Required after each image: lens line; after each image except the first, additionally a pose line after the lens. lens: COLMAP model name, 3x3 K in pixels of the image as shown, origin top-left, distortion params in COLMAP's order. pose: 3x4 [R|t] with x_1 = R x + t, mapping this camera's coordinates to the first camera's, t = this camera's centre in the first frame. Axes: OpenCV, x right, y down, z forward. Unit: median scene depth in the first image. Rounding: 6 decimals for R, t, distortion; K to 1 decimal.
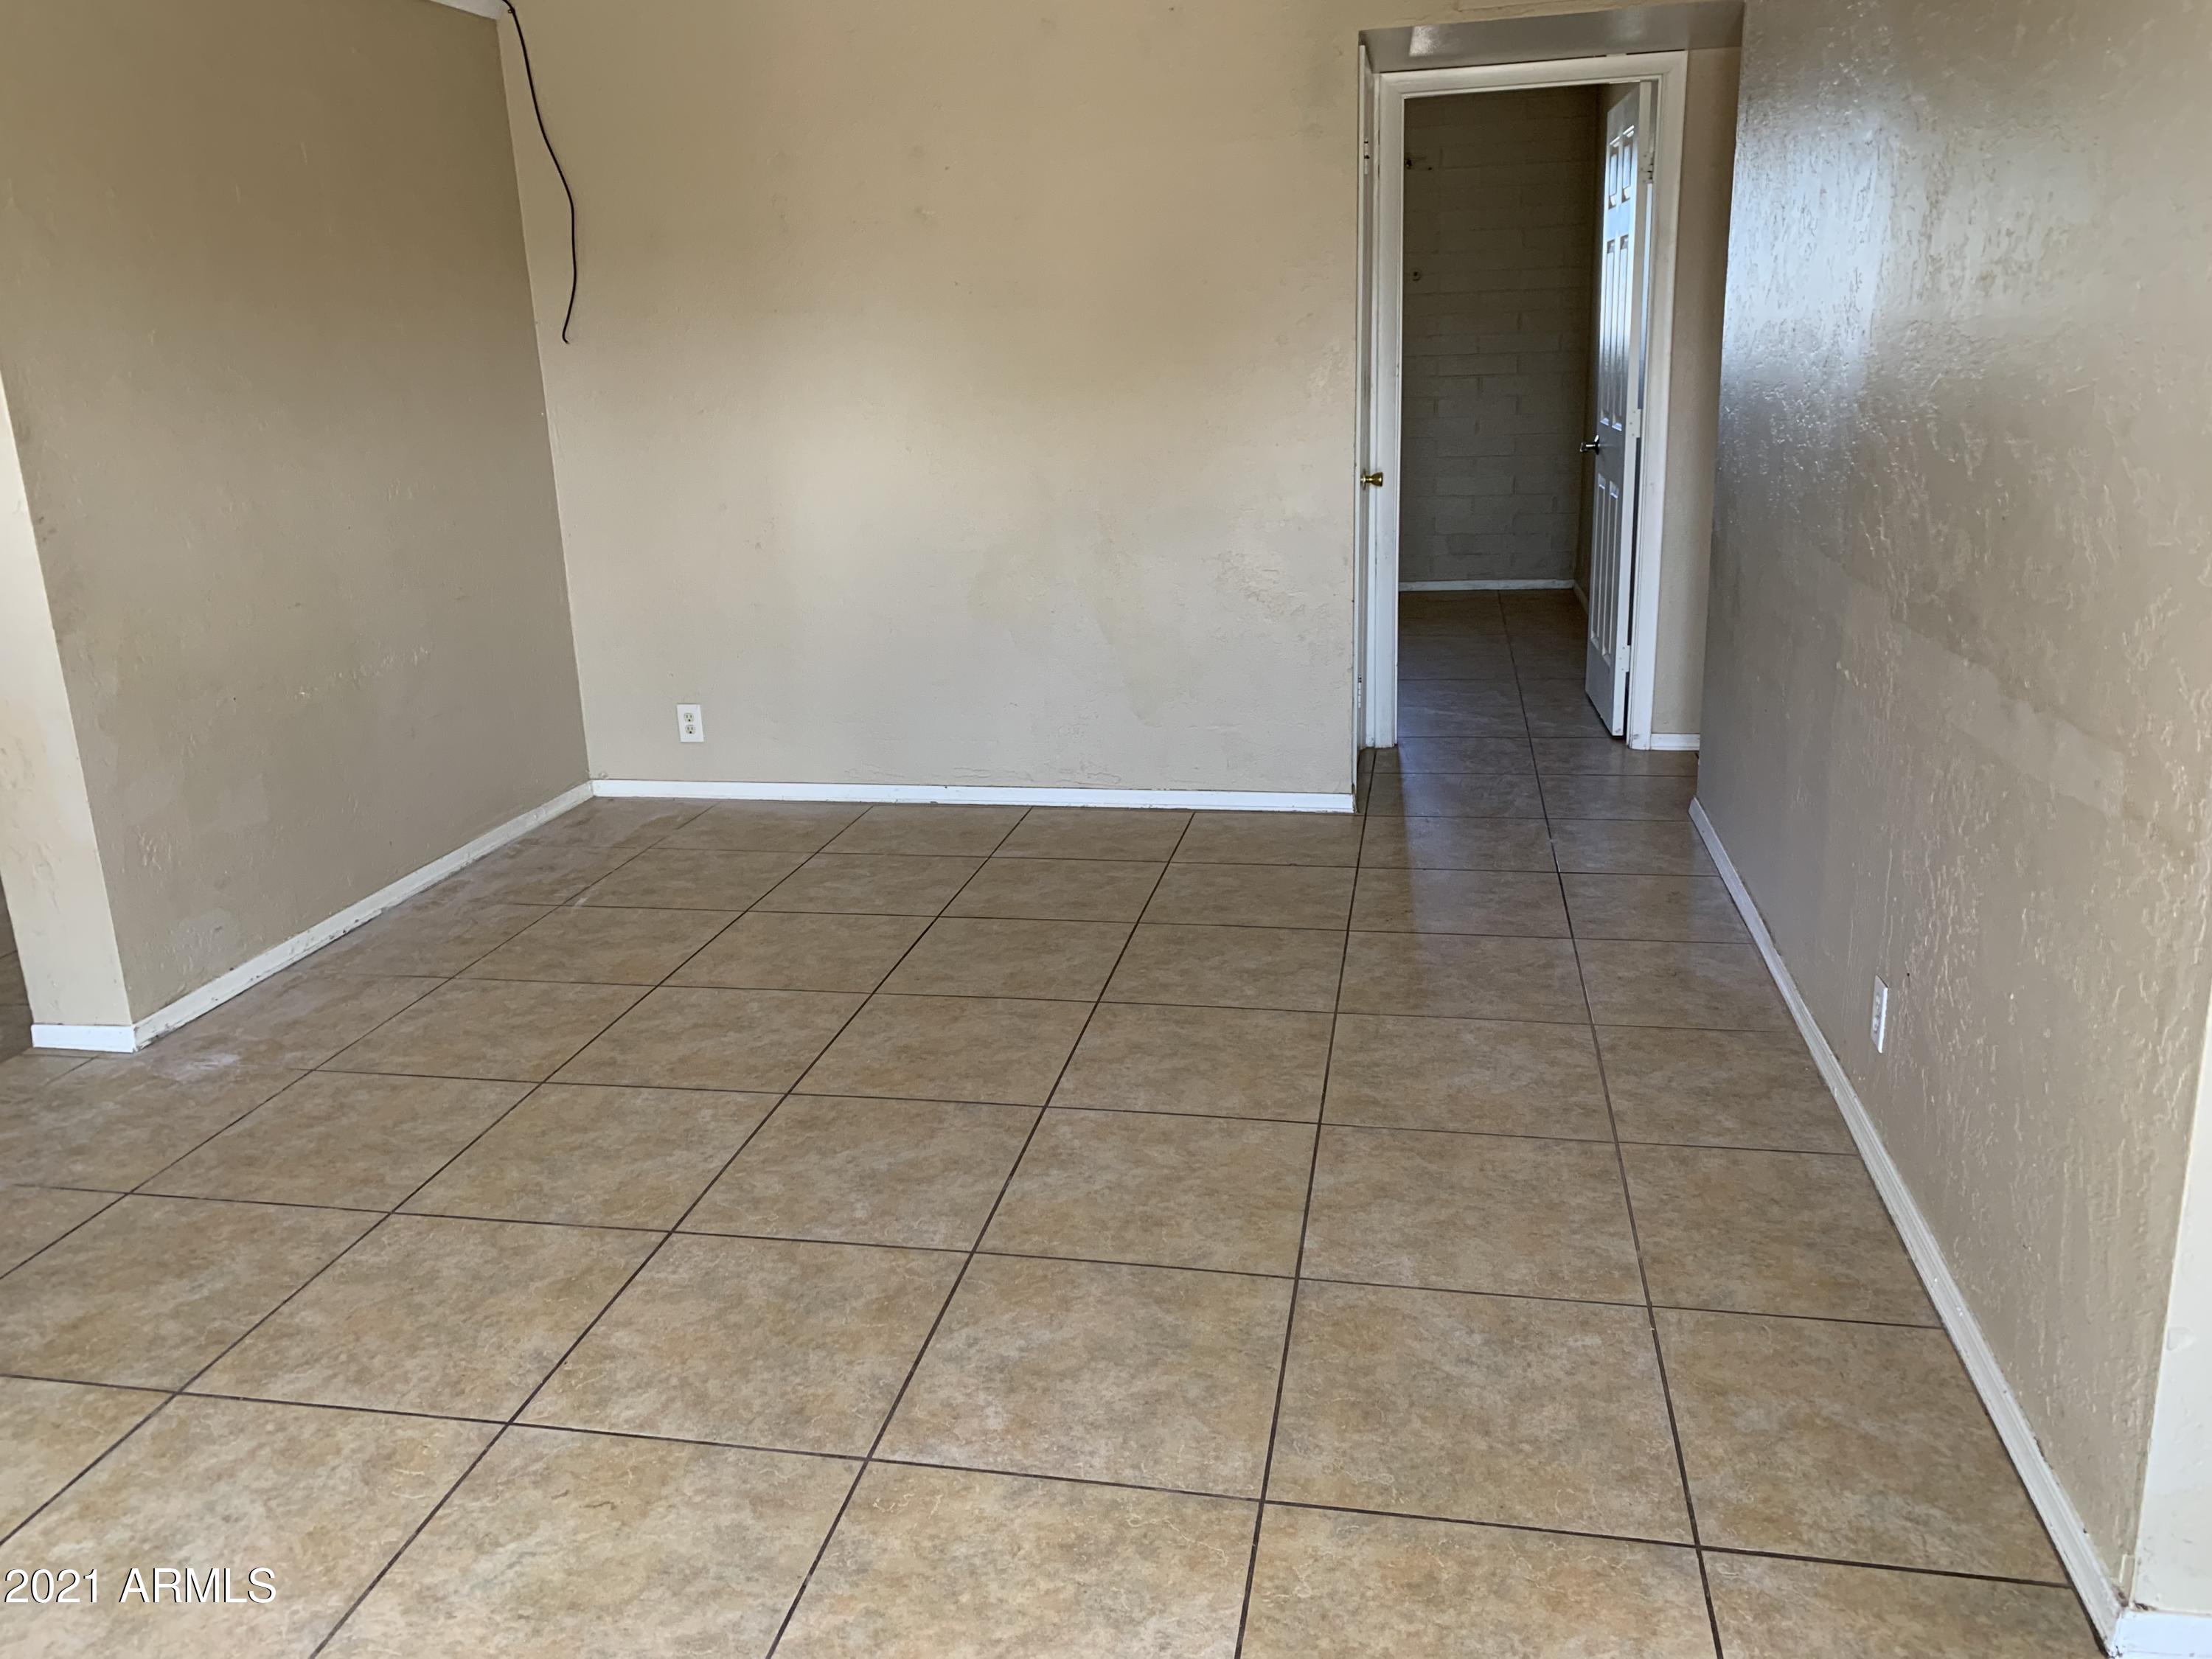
lens RADIAL K [[1687.9, 0, 1106.0], [0, 1687.9, 828.7], [0, 0, 1]] dist [-0.001823, -0.001468]
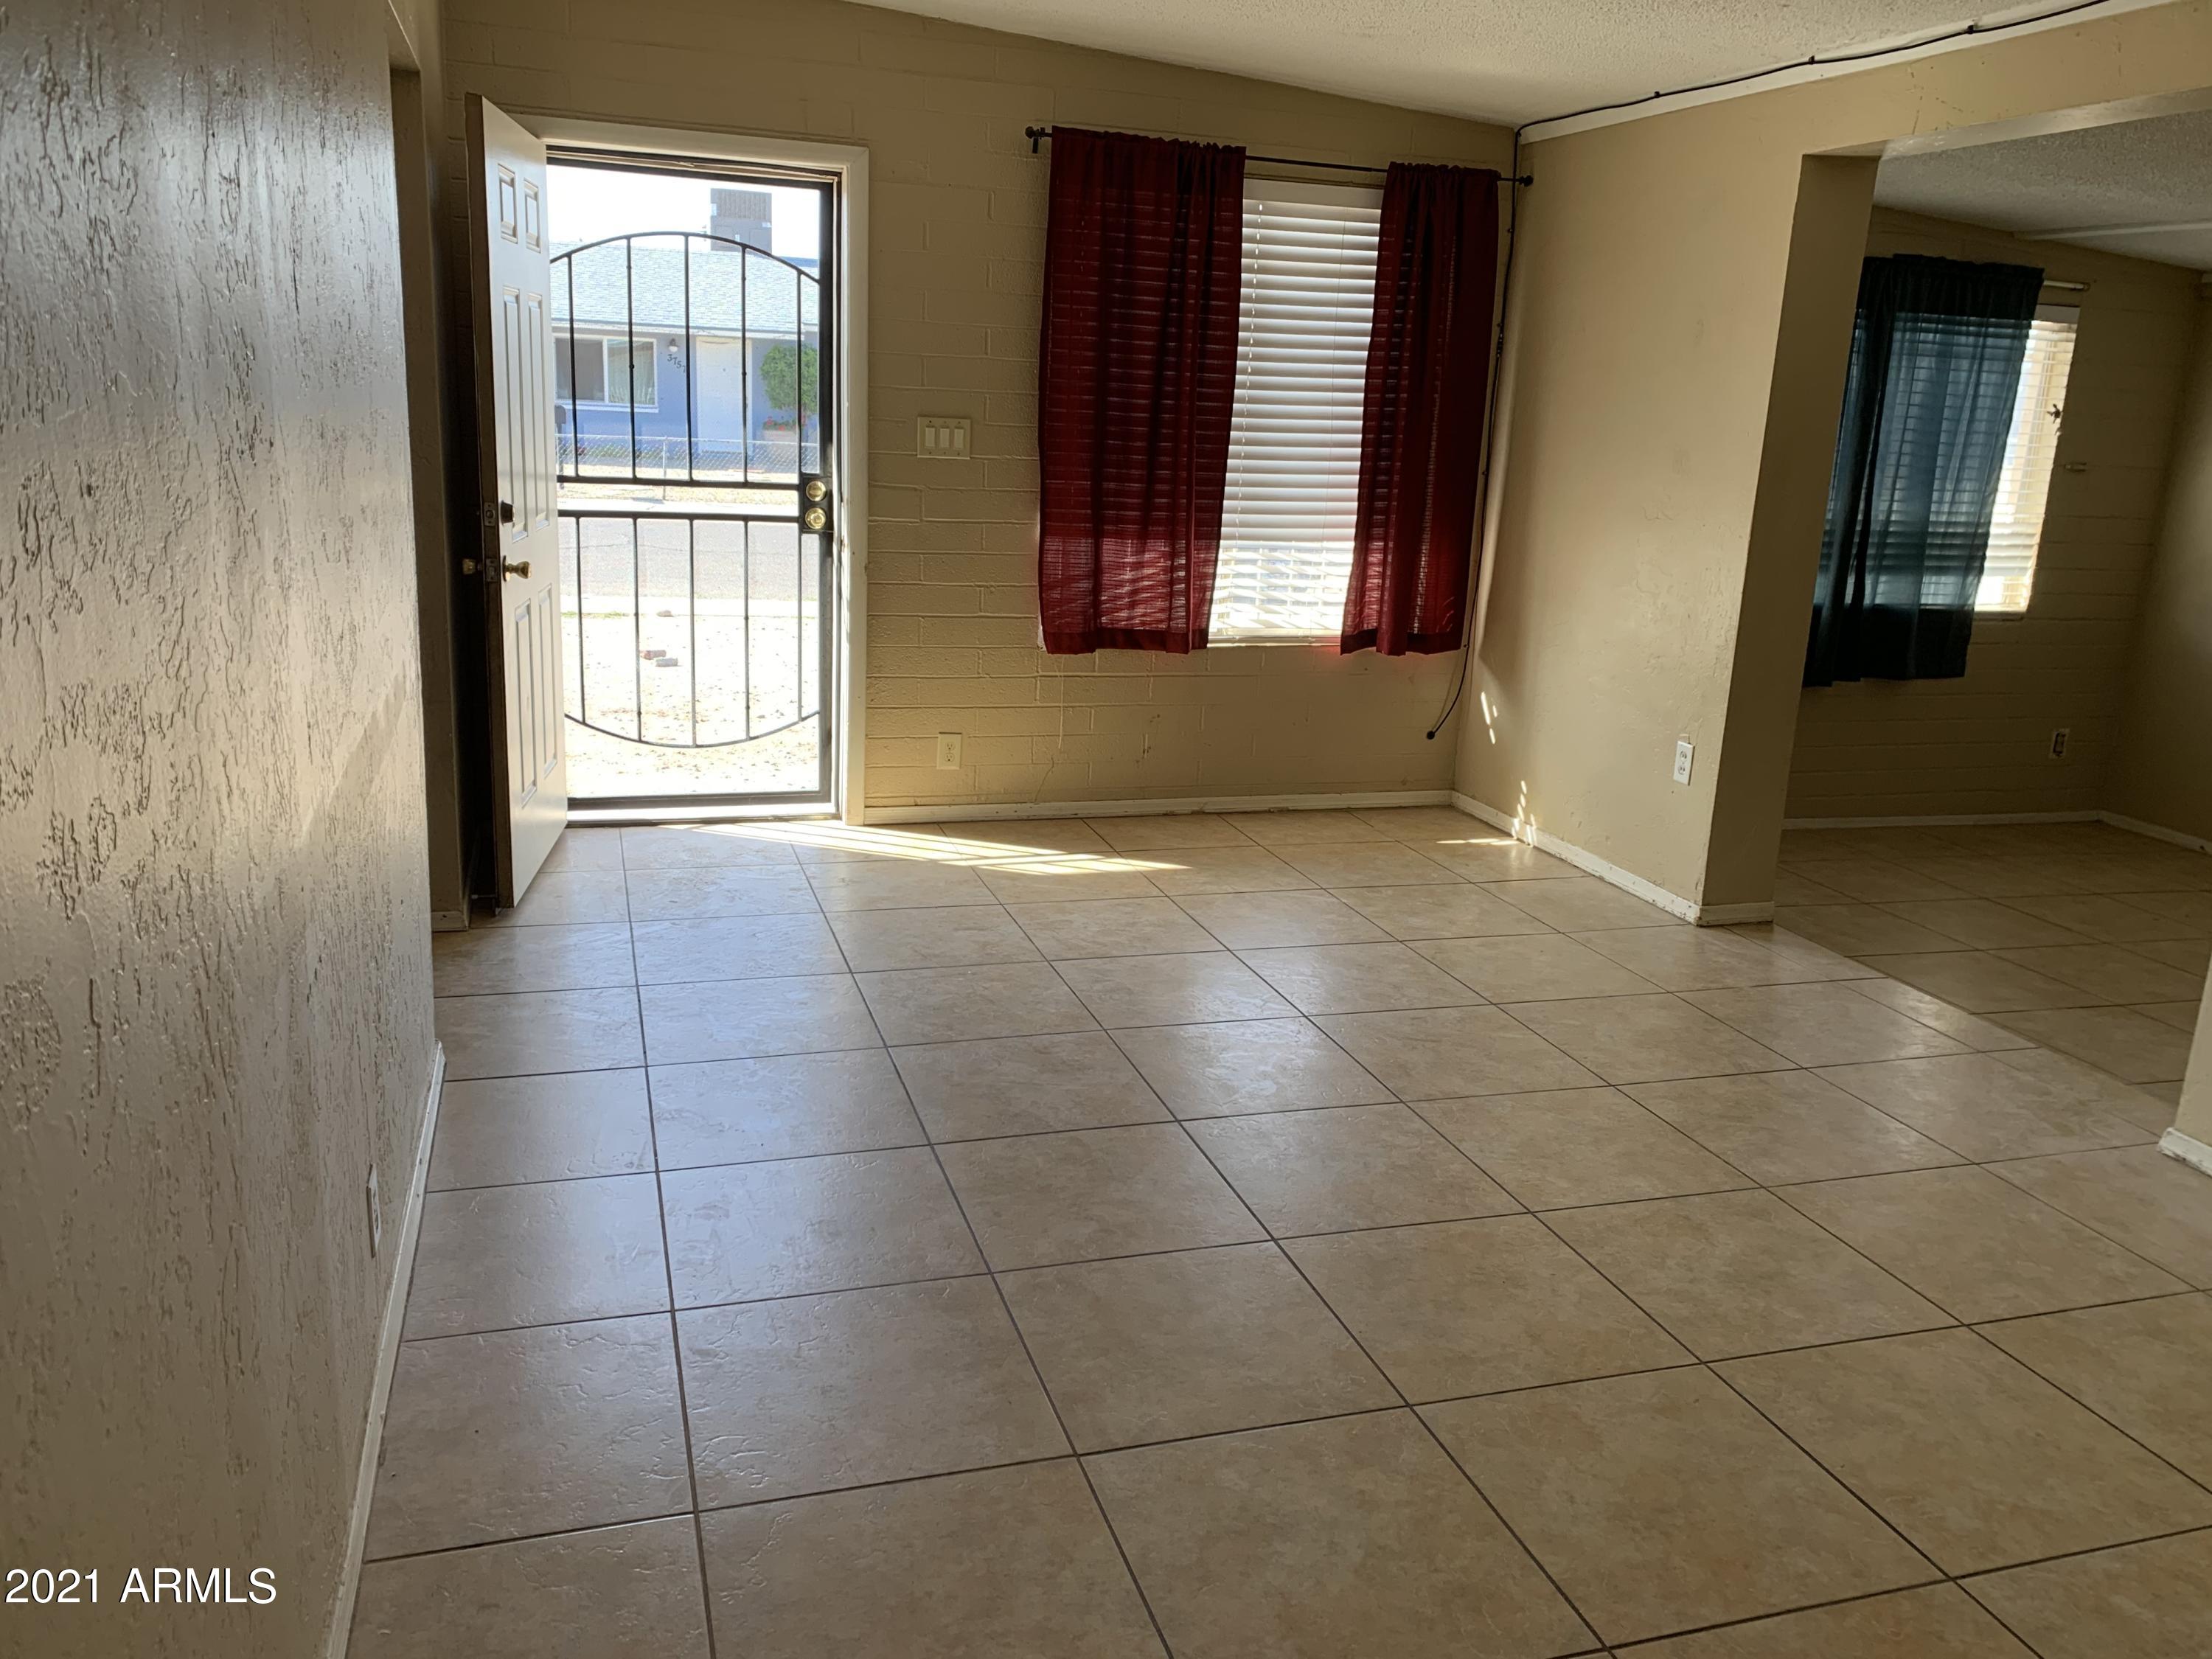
lens RADIAL K [[1687.9, 0, 1104.6], [0, 1687.9, 827.2], [0, 0, 1]] dist [-0.001823, -0.001468]
pose [[-0.886501, 0.108412, -0.449847, 0.384776], [-0.142091, 0.861418, 0.487615, -0.412389], [0.440370, 0.496191, -0.748244, 1.336664]]
